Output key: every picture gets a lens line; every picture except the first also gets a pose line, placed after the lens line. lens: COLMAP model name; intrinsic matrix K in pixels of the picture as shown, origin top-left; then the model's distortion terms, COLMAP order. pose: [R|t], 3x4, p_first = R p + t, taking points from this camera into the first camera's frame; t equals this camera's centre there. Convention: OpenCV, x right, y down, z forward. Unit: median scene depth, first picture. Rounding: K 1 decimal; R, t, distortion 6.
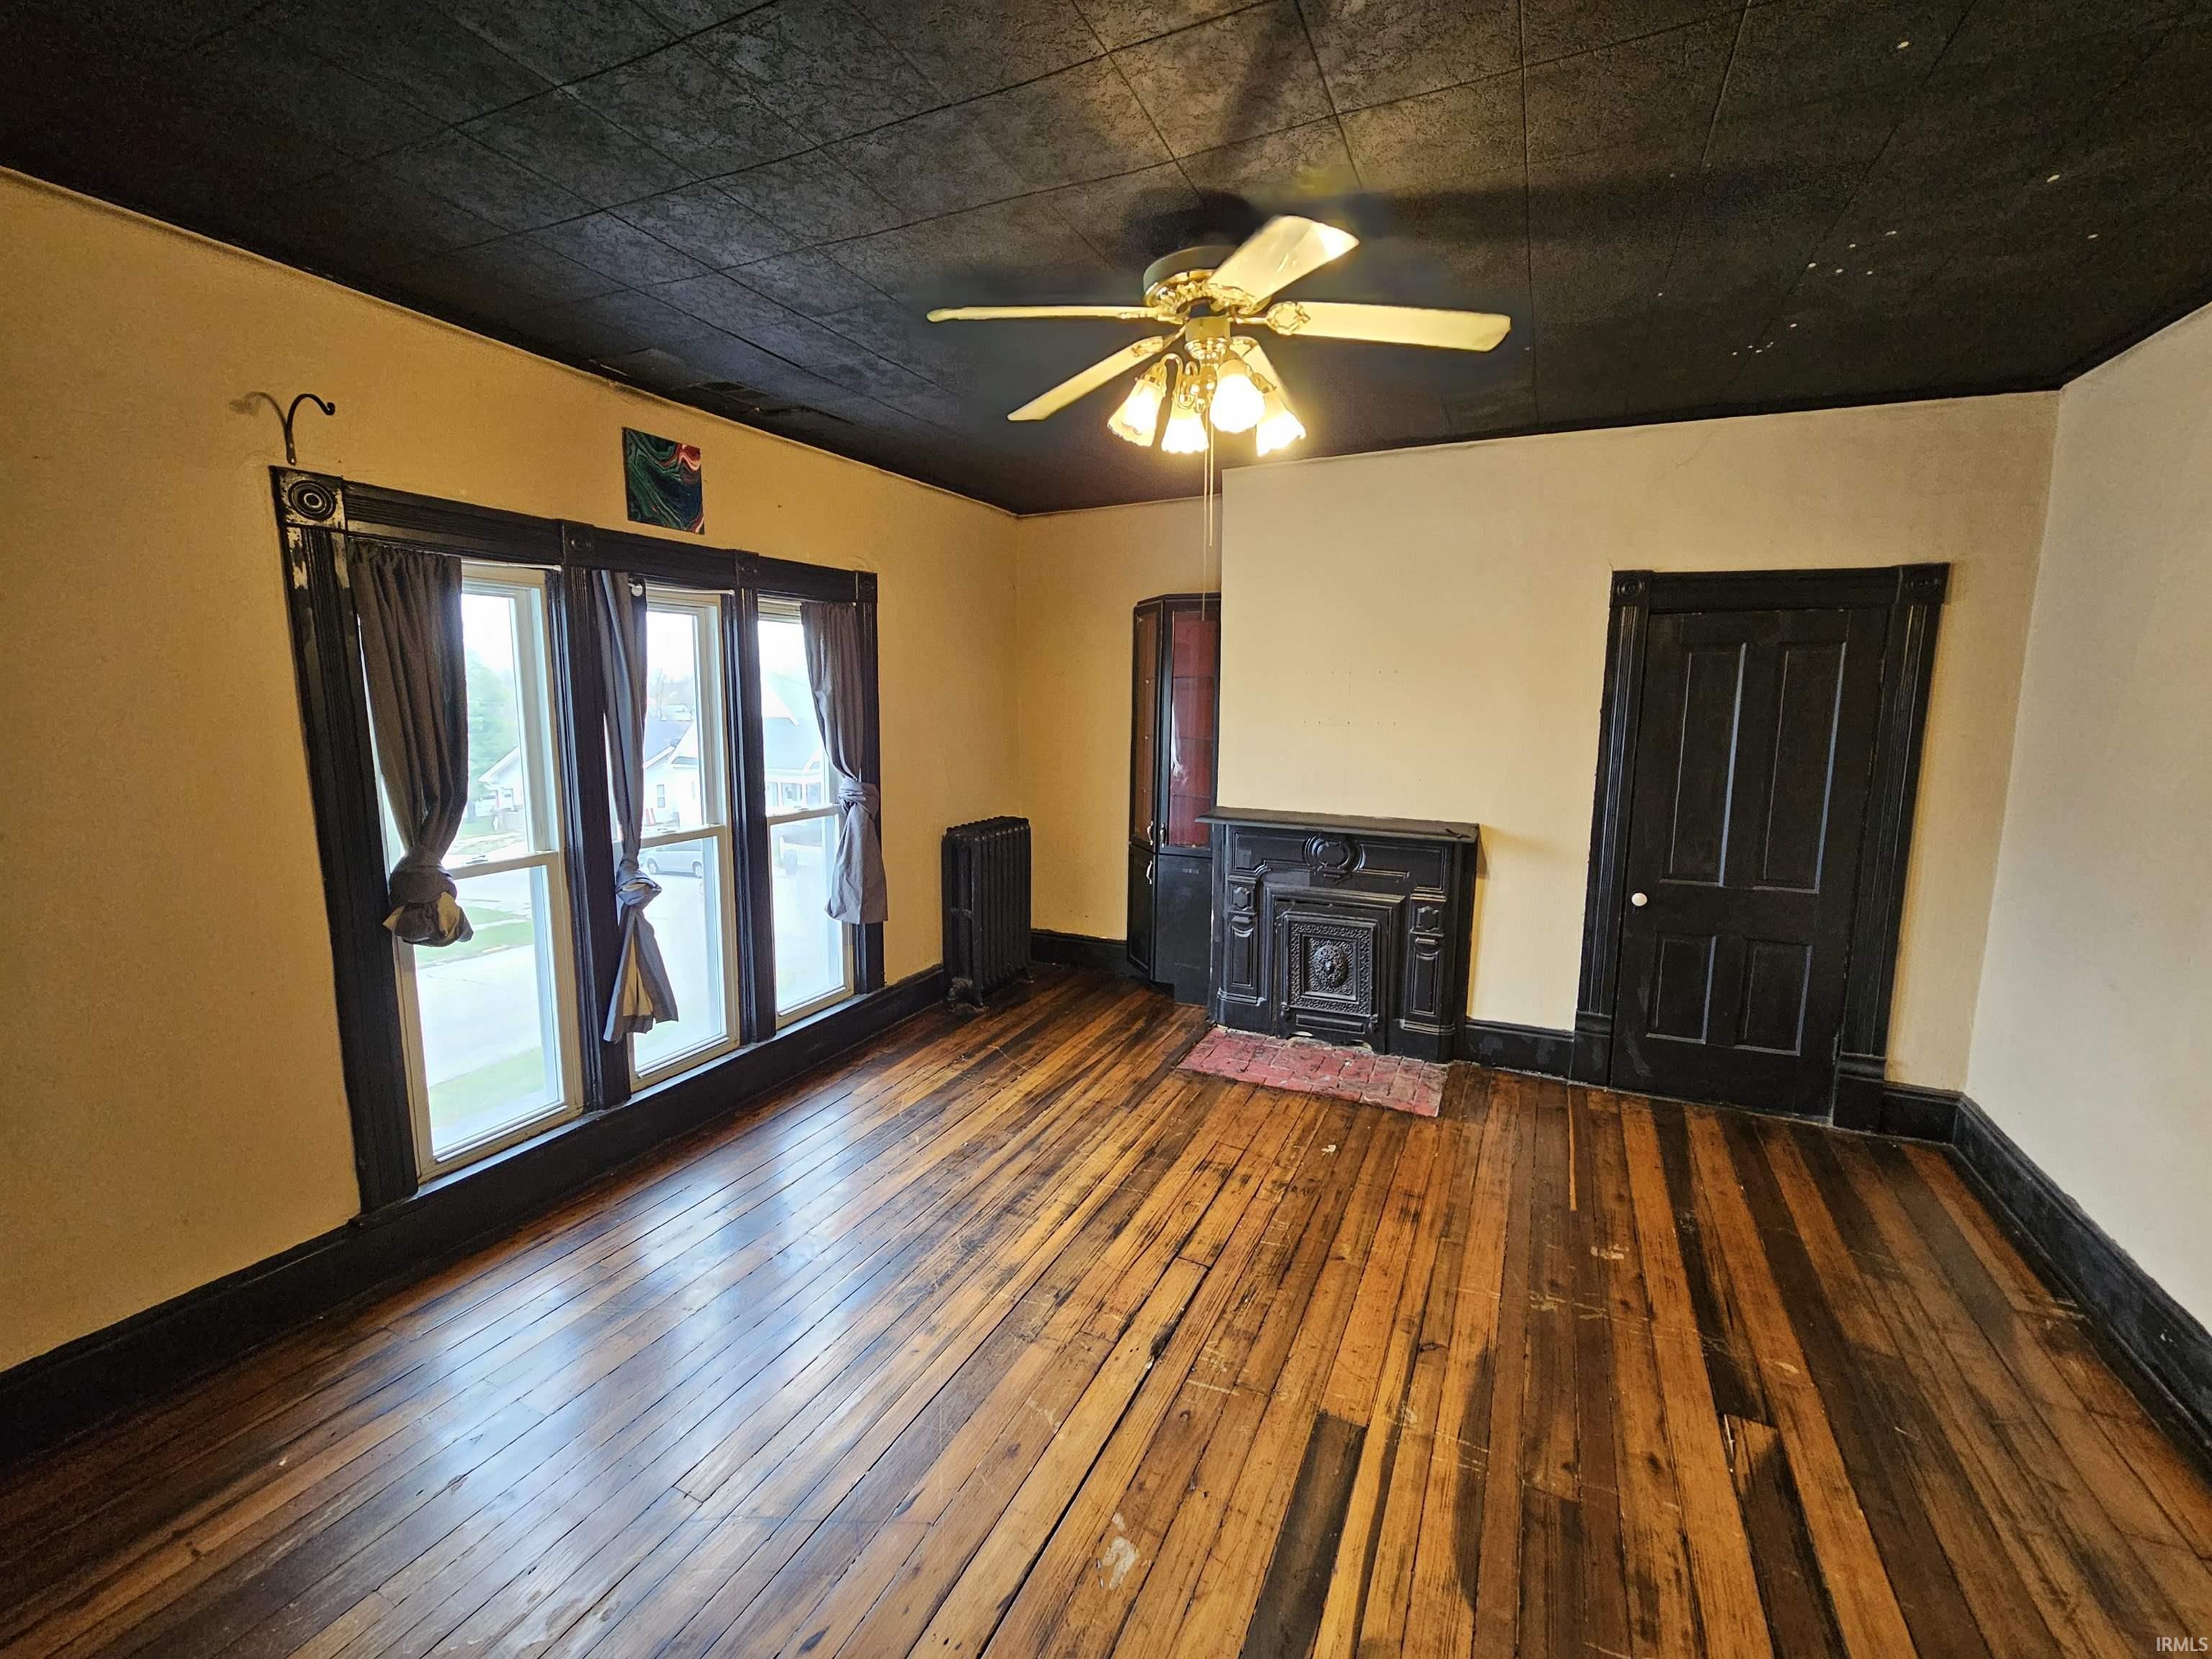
lens RADIAL K [[908.4, 0, 1118.8], [0, 908.4, 821.9], [0, 0, 1]] dist [0.000367, 0.000597]
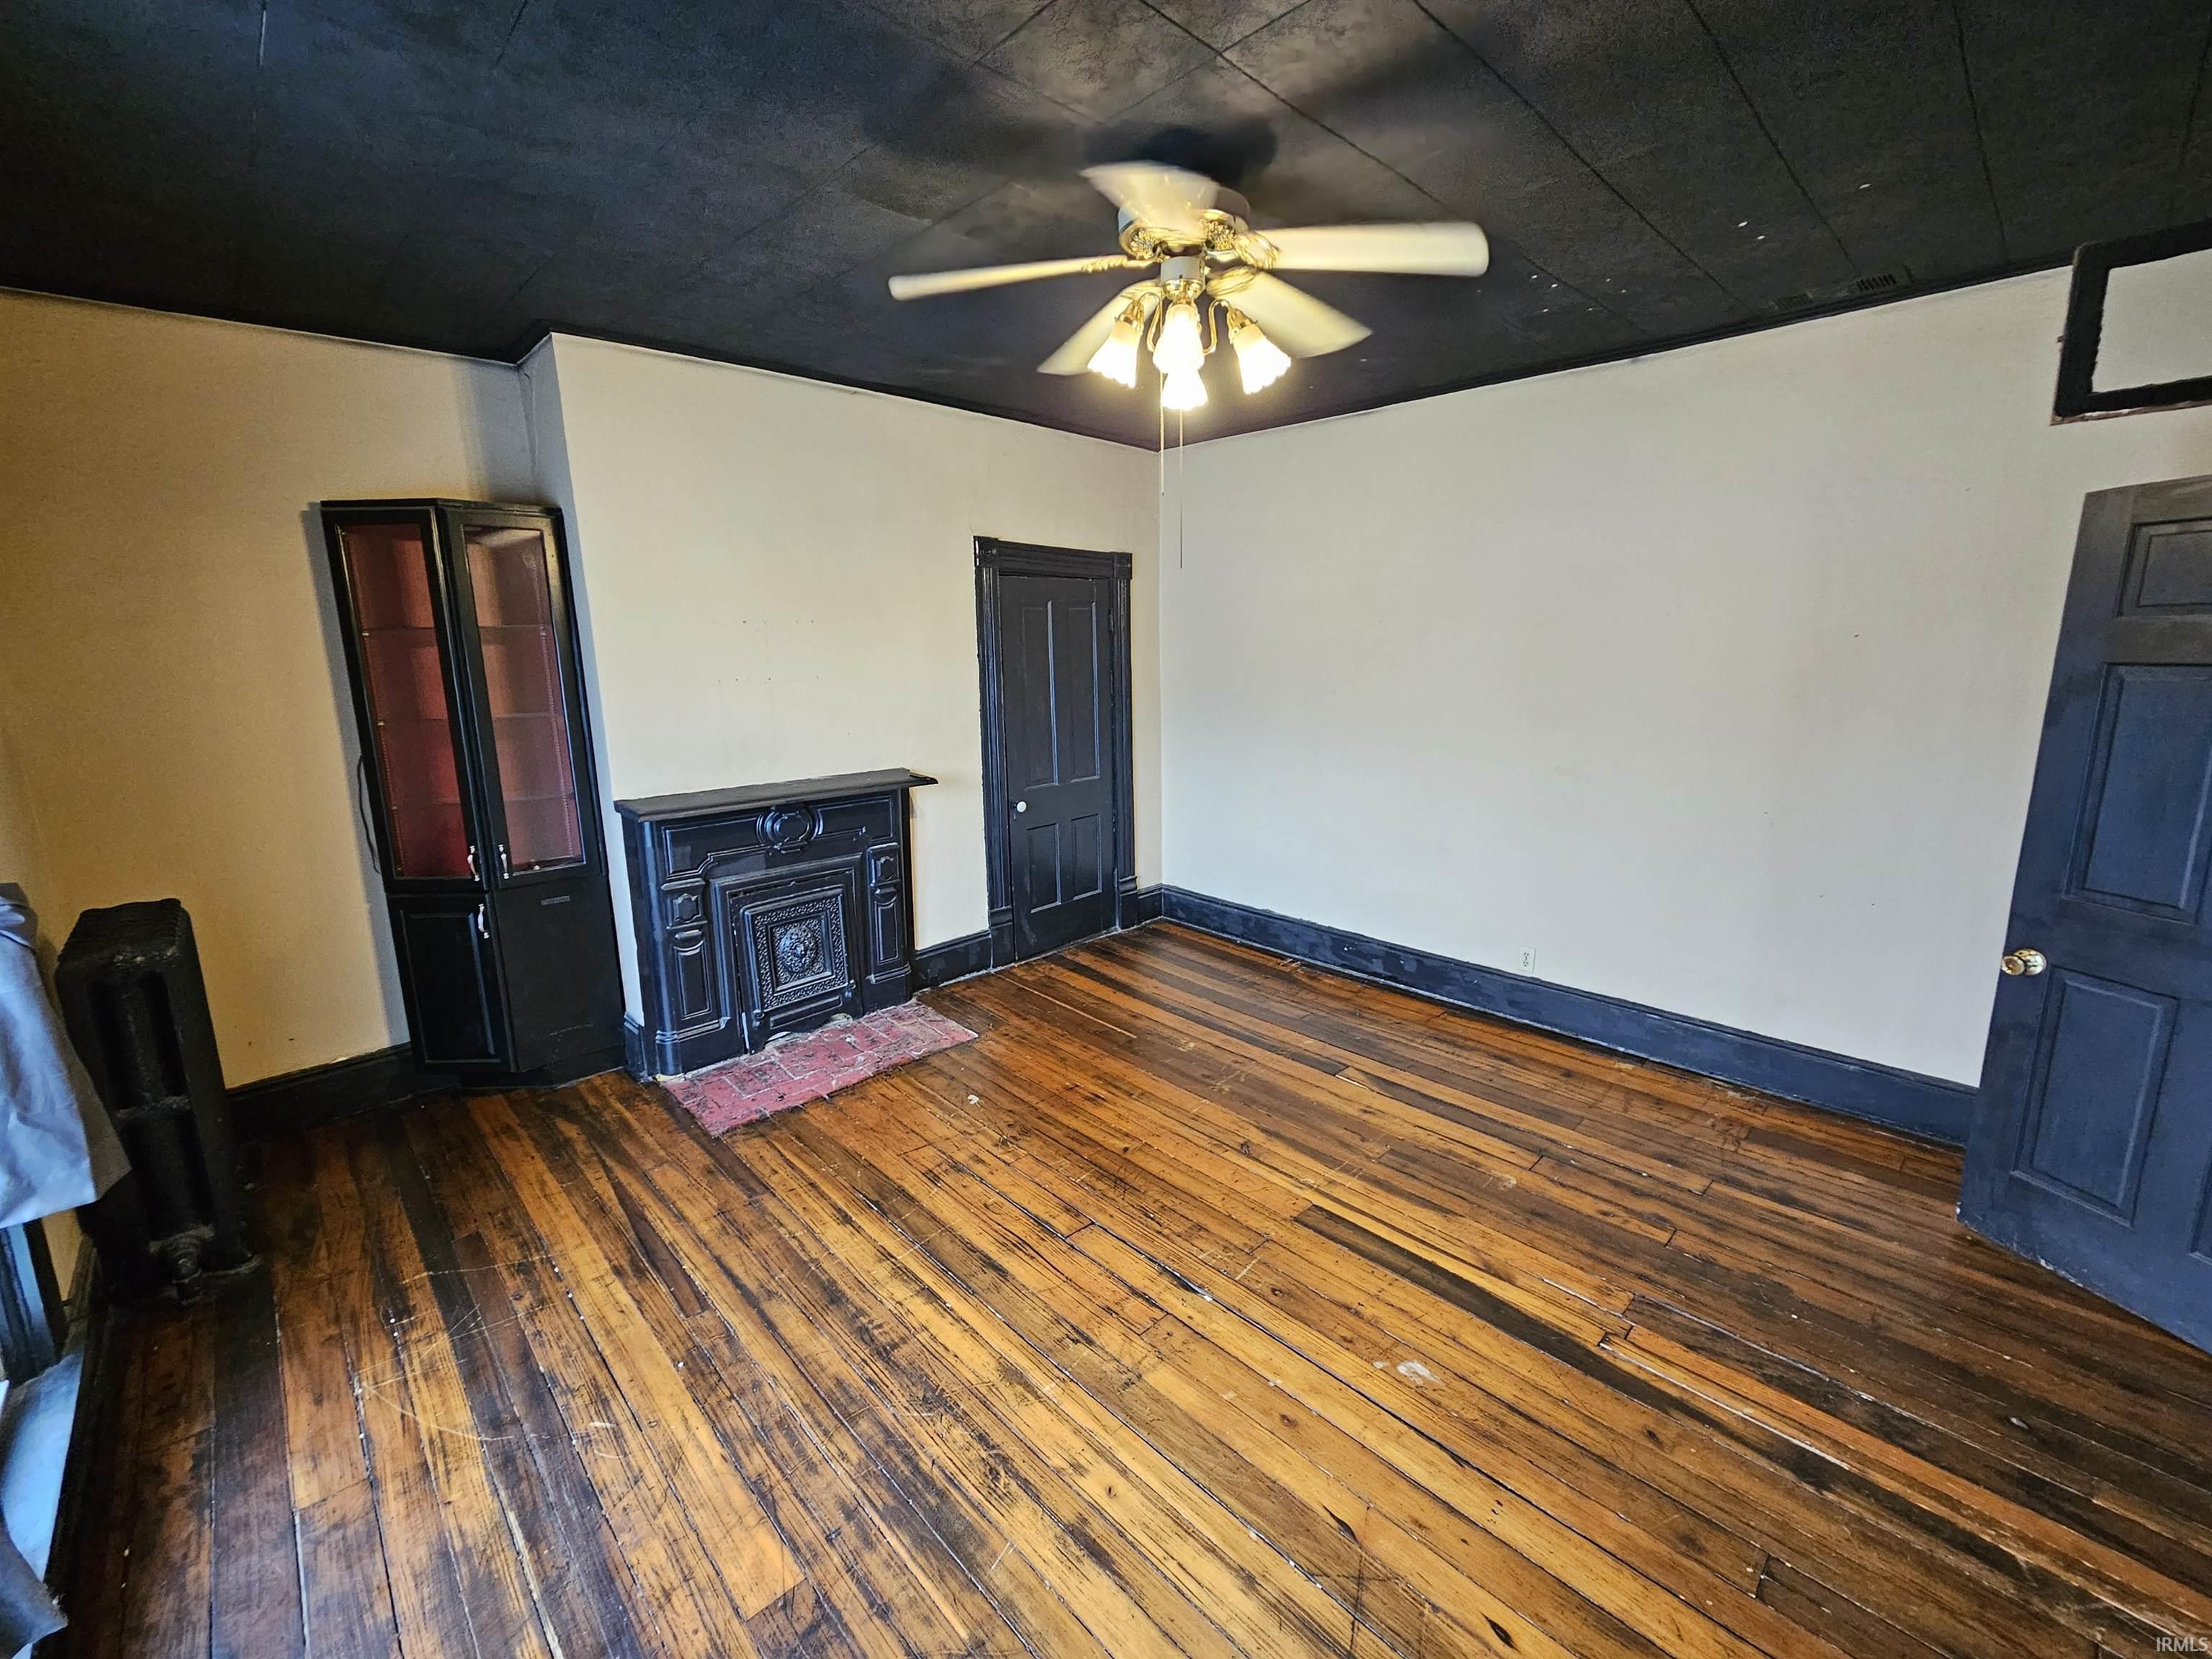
lens RADIAL K [[908.4, 0, 1111.7], [0, 908.4, 821.5], [0, 0, 1]] dist [0.000367, 0.000597]
pose [[0.359943, -0.196976, 0.911944, -0.527025], [0.148073, 0.977131, 0.152612, -0.067315], [-0.921149, 0.080103, 0.380879, 0.414165]]
